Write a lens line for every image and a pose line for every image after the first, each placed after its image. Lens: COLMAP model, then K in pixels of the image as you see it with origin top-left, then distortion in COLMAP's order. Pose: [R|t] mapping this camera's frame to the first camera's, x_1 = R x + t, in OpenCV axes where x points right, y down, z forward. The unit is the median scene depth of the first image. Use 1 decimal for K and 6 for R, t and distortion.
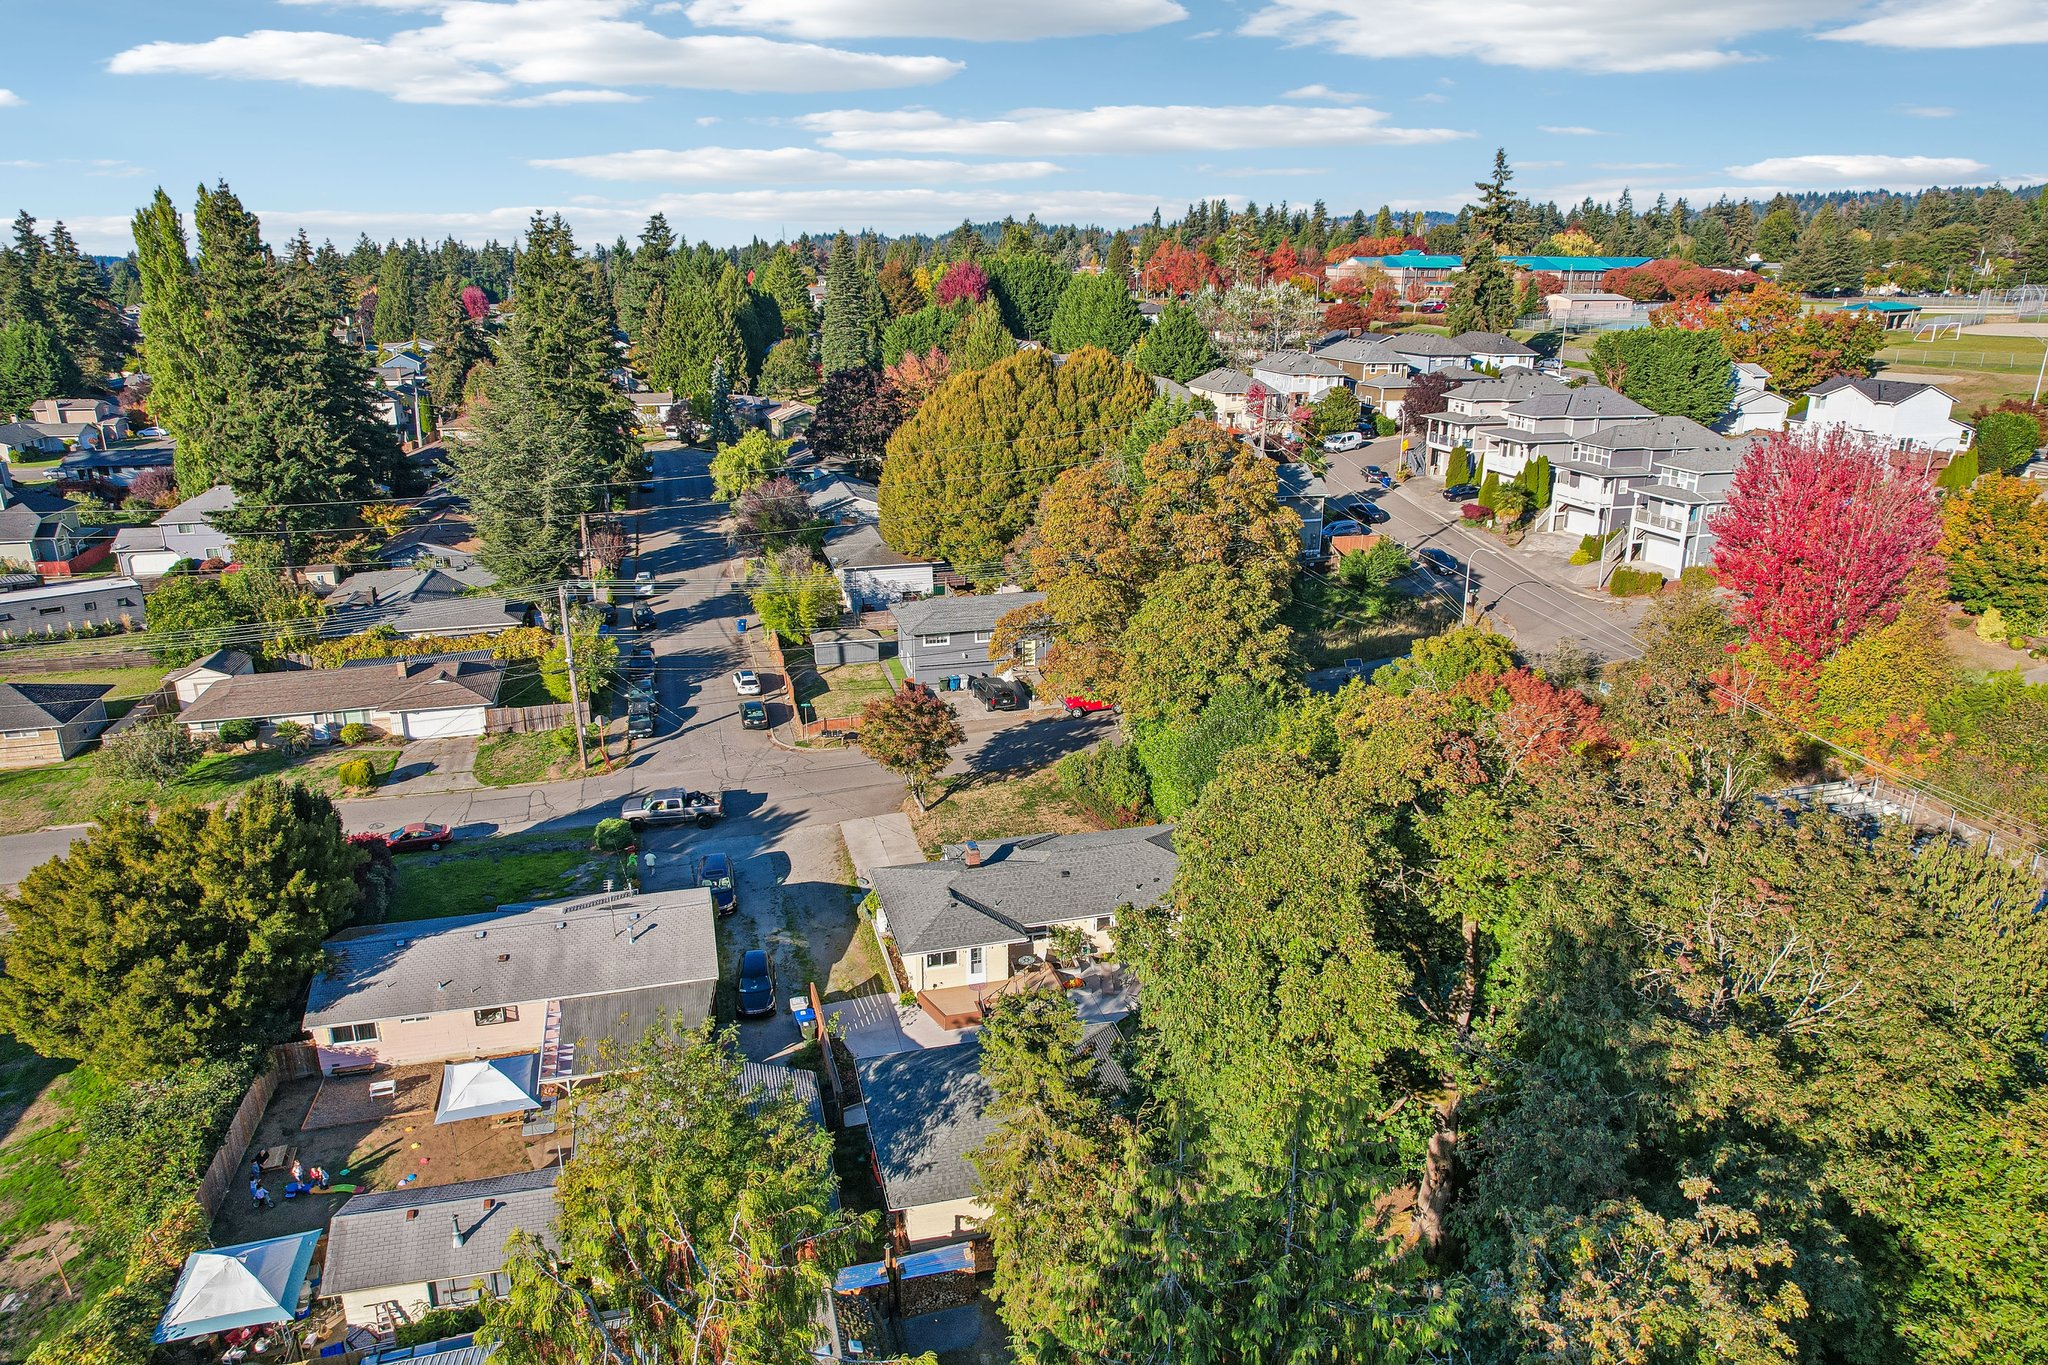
lens RADIAL K [[1309.7, 0, 1026.9], [0, 1309.7, 688.1], [0, 0, 1]] dist [-0.081891, 0.074342]
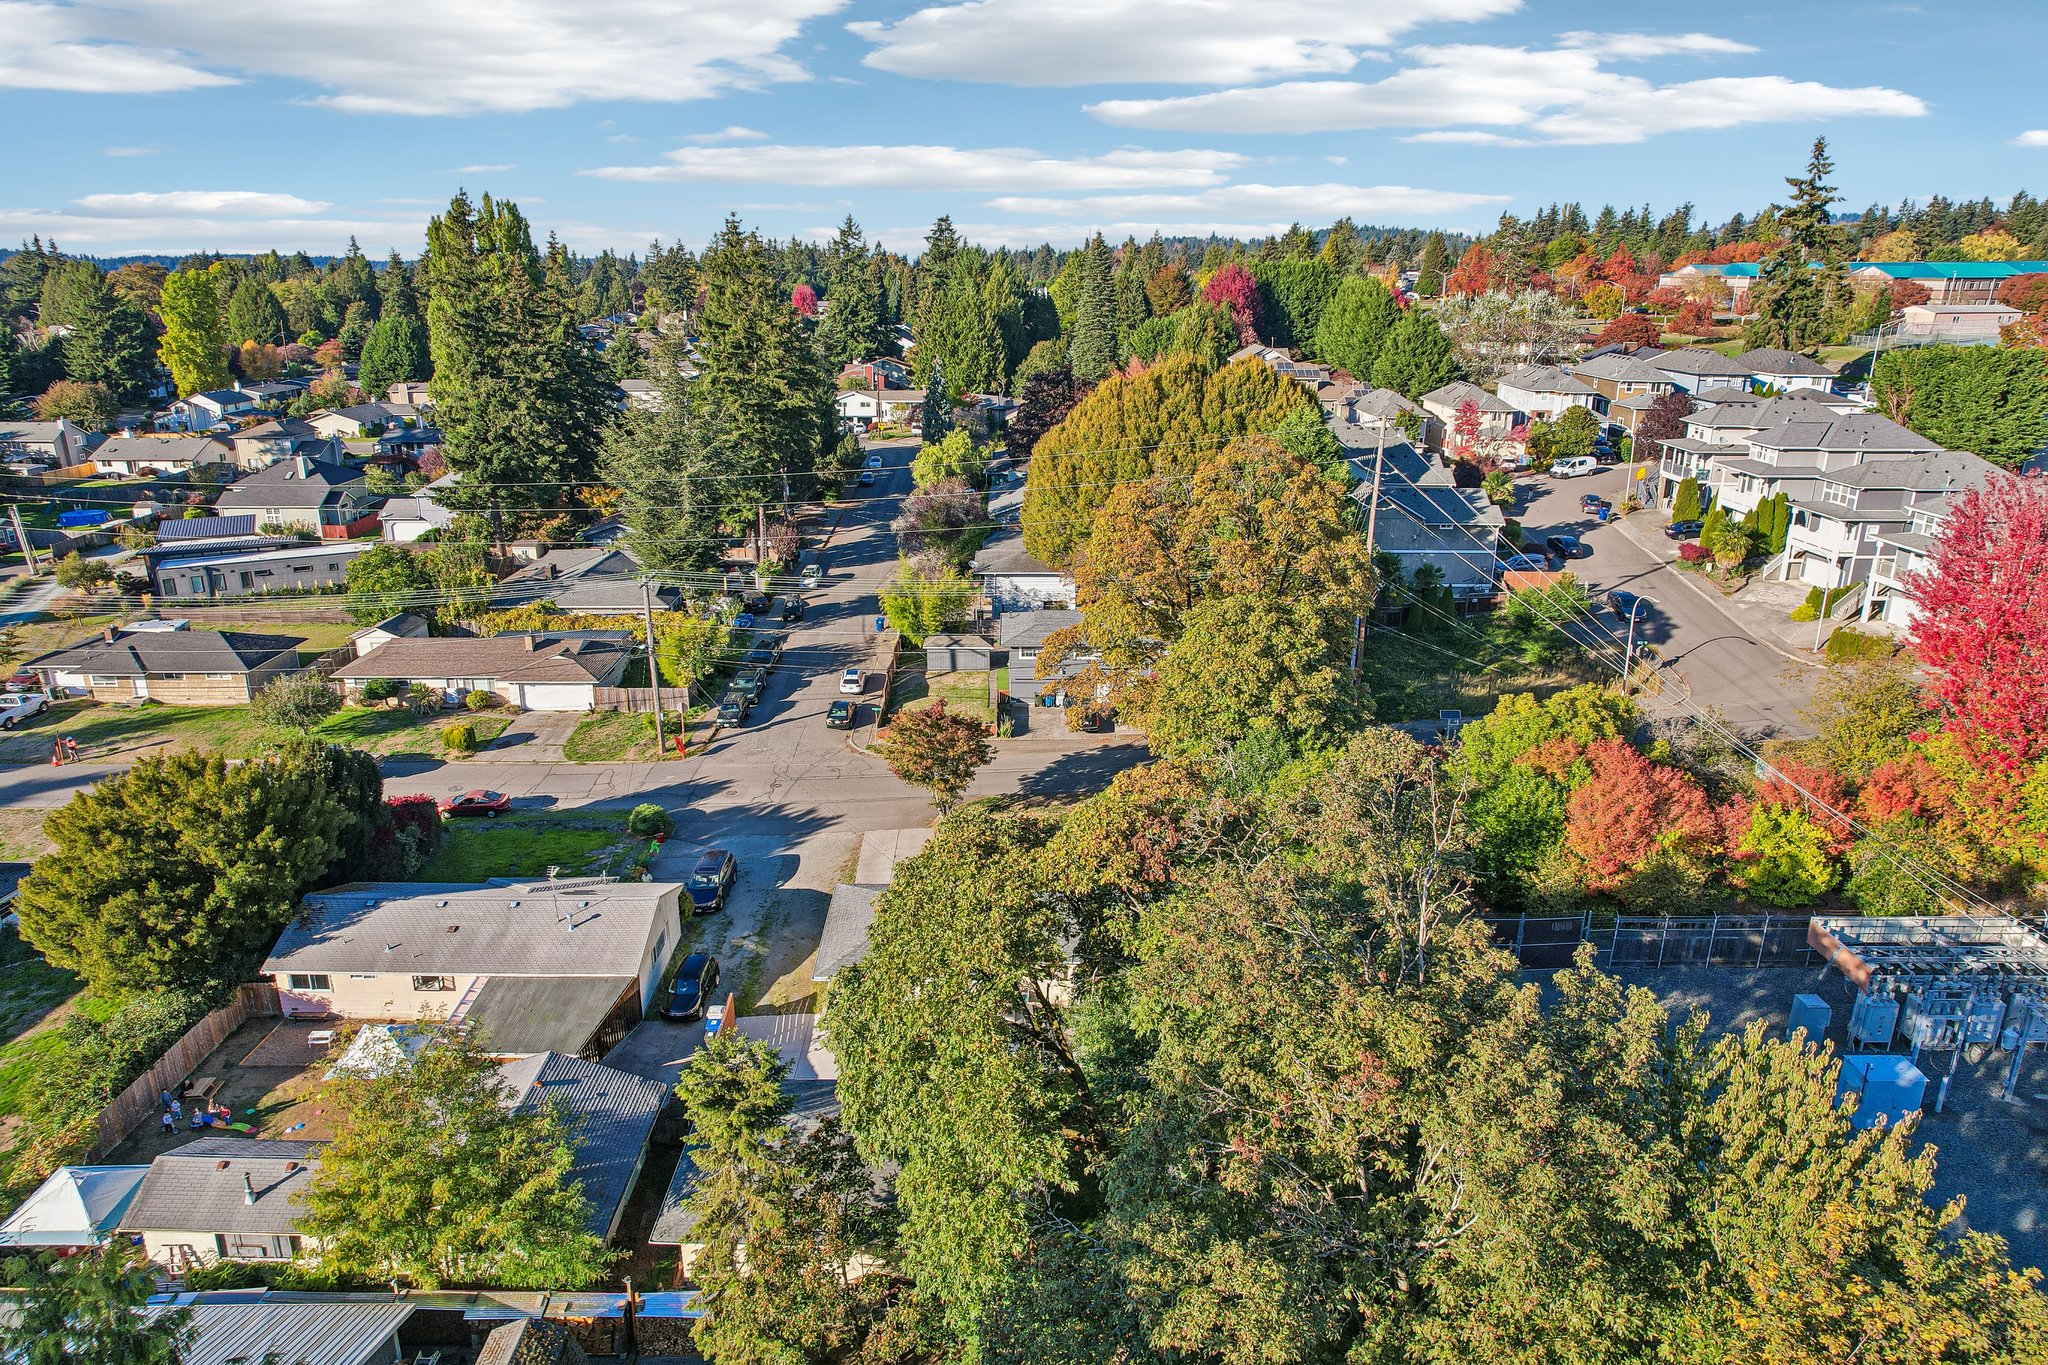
lens RADIAL K [[1309.7, 0, 1026.9], [0, 1309.7, 688.1], [0, 0, 1]] dist [-0.081891, 0.074342]
pose [[0.966972, 0.080900, -0.241705, 0.172429], [-0.081491, 0.996645, 0.007566, -0.019077], [0.241506, 0.012380, 0.970320, 0.060115]]
